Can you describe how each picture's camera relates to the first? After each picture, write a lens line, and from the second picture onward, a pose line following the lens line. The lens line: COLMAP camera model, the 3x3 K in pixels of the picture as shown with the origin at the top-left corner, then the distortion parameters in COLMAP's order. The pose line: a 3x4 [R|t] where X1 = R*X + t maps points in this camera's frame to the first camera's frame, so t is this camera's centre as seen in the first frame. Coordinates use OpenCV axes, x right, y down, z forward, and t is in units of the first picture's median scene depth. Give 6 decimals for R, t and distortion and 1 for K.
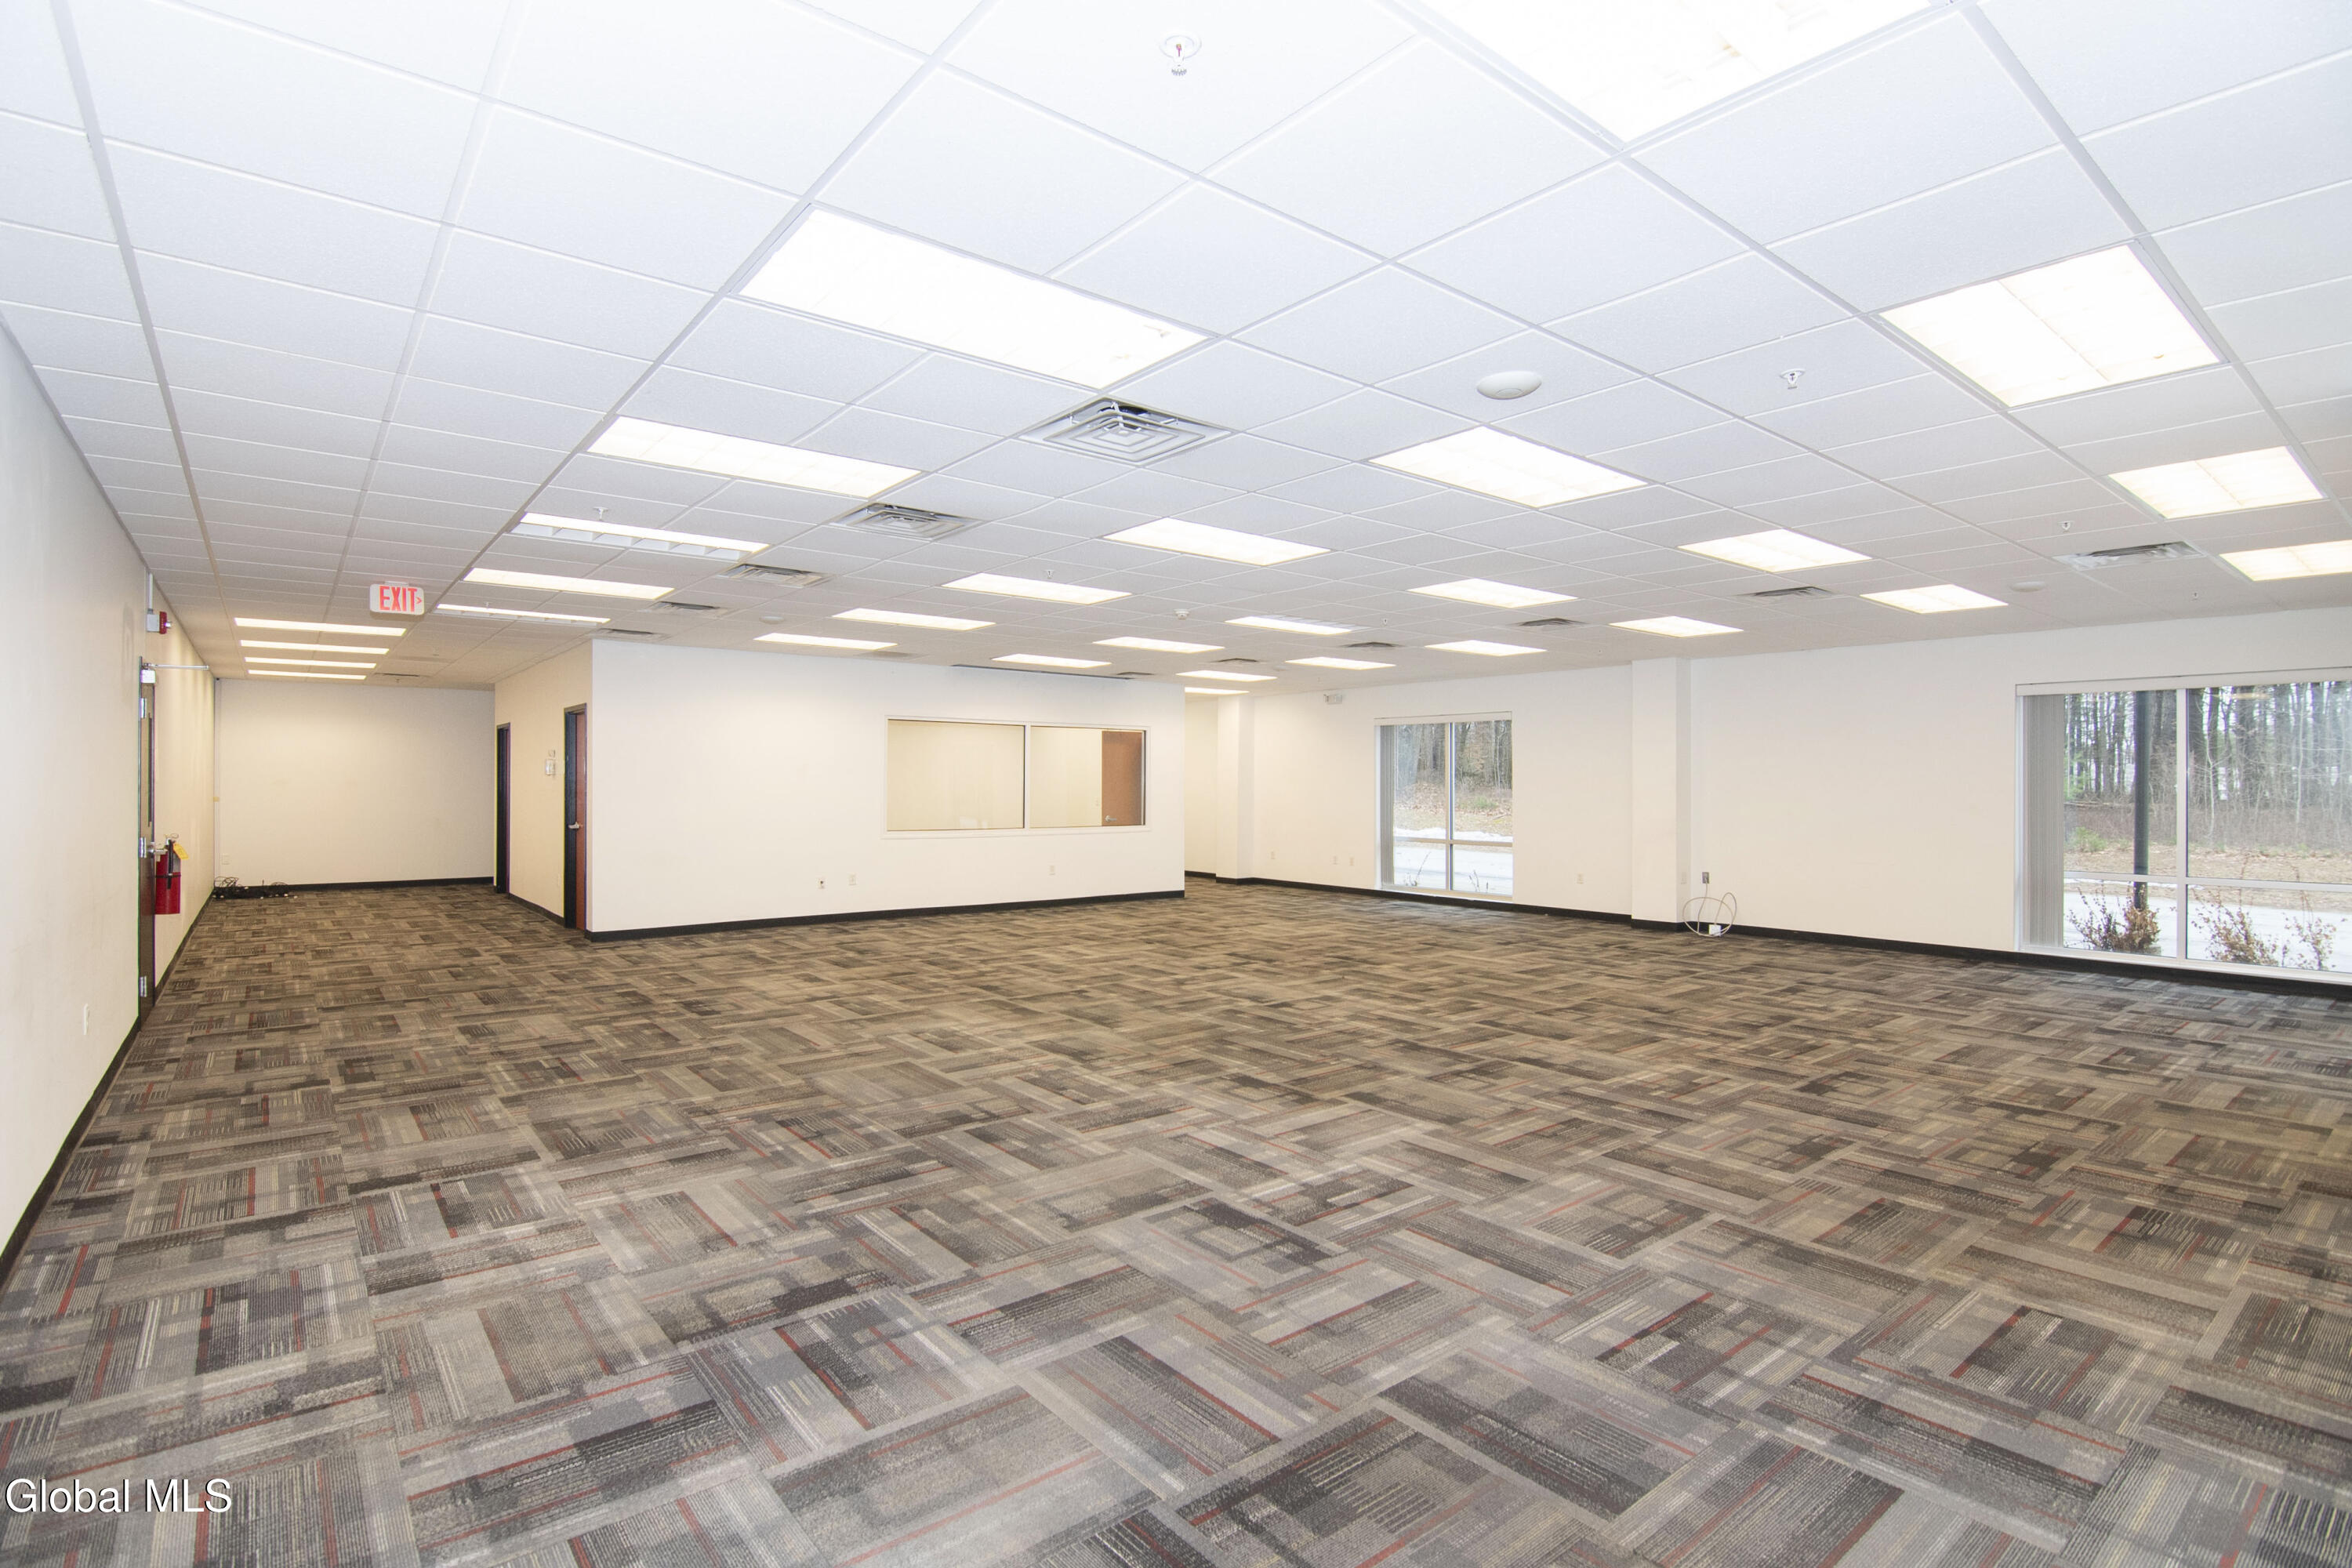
lens RADIAL K [[1134.0, 0, 1159.9], [0, 1134.0, 779.4], [0, 0, 1]] dist [0.004750, -0.001041]
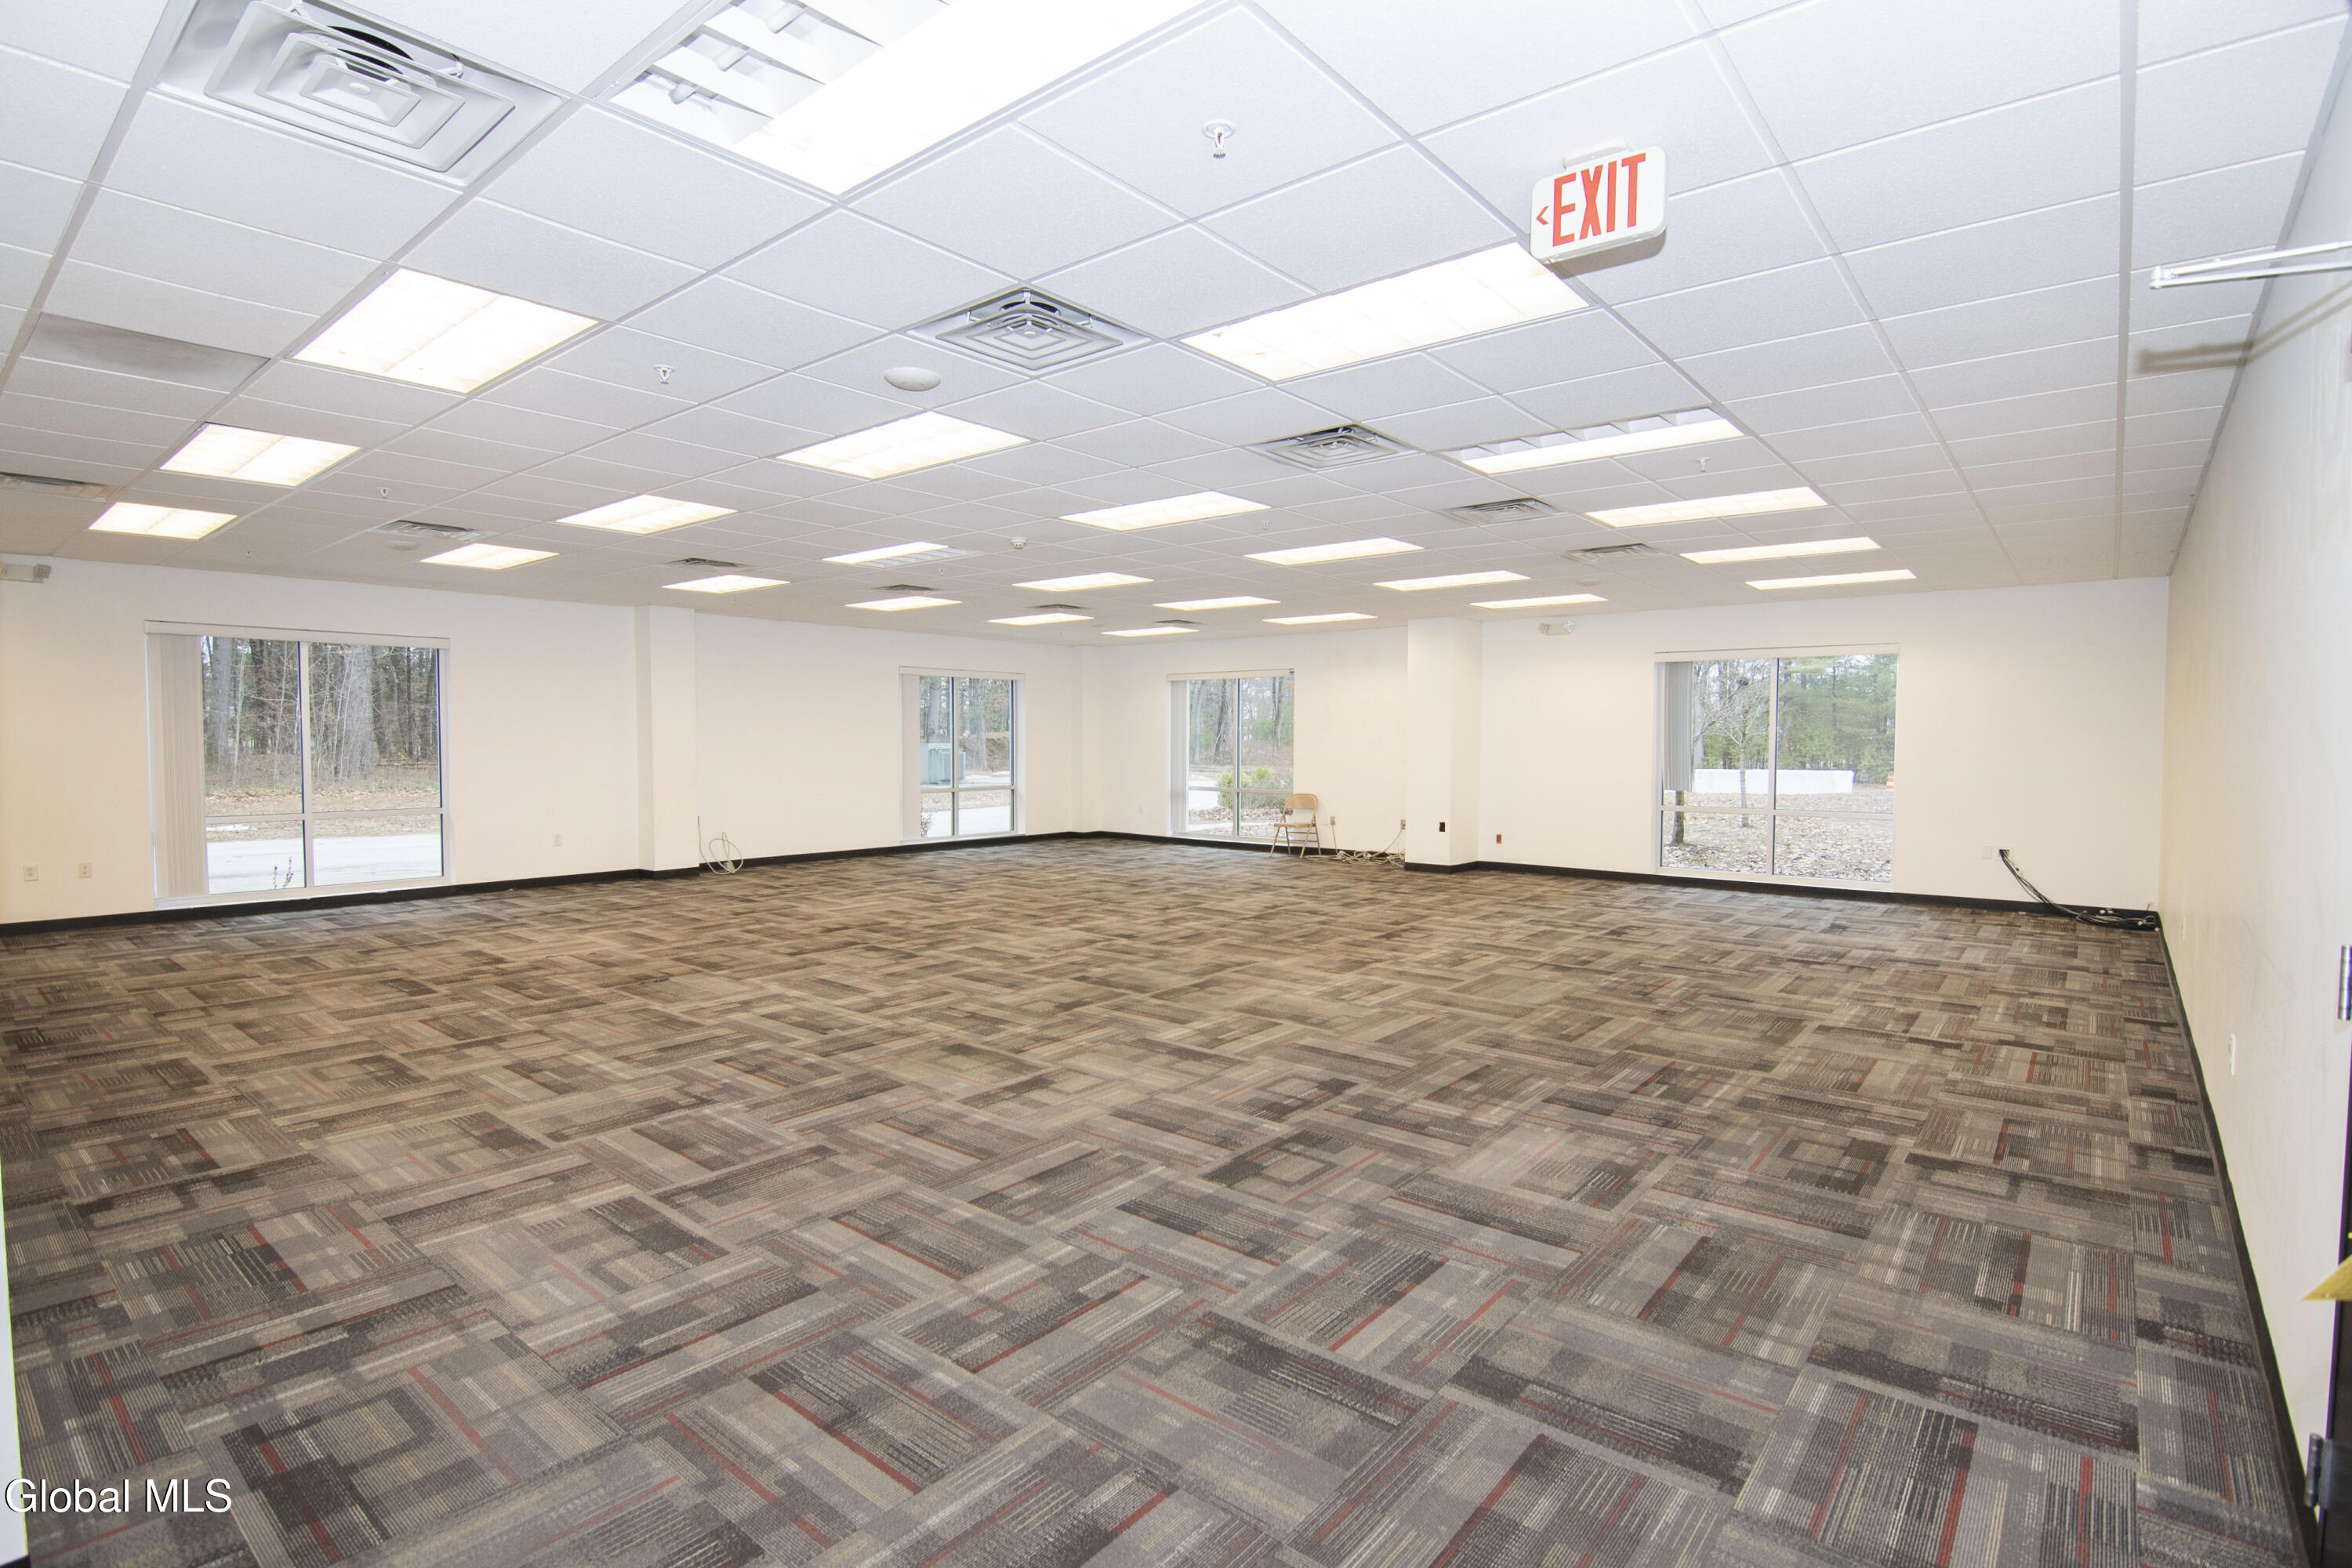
lens RADIAL K [[1134.0, 0, 1160.1], [0, 1134.0, 784.7], [0, 0, 1]] dist [0.004750, -0.001041]
pose [[-0.209631, -0.043956, 0.976792, -1.450655], [-0.008693, 0.999033, 0.043092, 0.002870], [-0.977742, 0.000542, -0.209811, 1.767509]]
